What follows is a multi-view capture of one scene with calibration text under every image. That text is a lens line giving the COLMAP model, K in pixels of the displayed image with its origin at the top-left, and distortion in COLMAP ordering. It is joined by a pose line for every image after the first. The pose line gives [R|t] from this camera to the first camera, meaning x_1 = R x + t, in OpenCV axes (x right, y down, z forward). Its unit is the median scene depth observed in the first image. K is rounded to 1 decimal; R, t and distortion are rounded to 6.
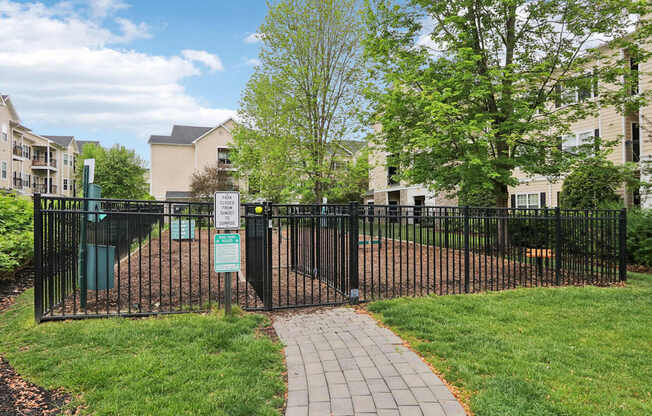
lens RADIAL K [[306.4, 0, 326.0], [0, 306.4, 208.0], [0, 0, 1]] dist [-0.016632, -0.000196]
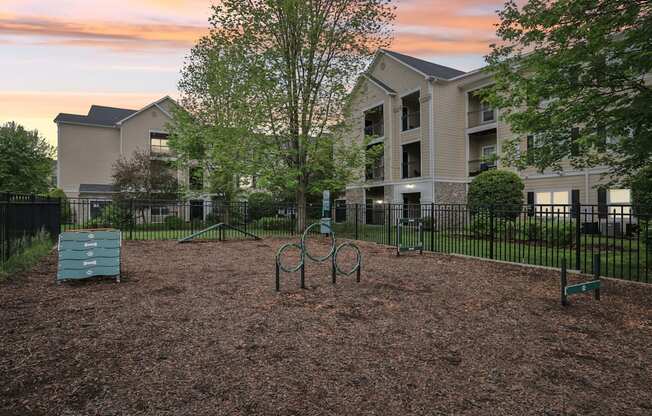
lens RADIAL K [[306.4, 0, 326.0], [0, 306.4, 208.0], [0, 0, 1]] dist [-0.016632, -0.000196]
pose [[0.982289, 0.005703, 0.187285, -0.047766], [-0.006722, 0.999966, 0.004802, -0.000099], [-0.187252, -0.005976, 0.982294, 0.117600]]
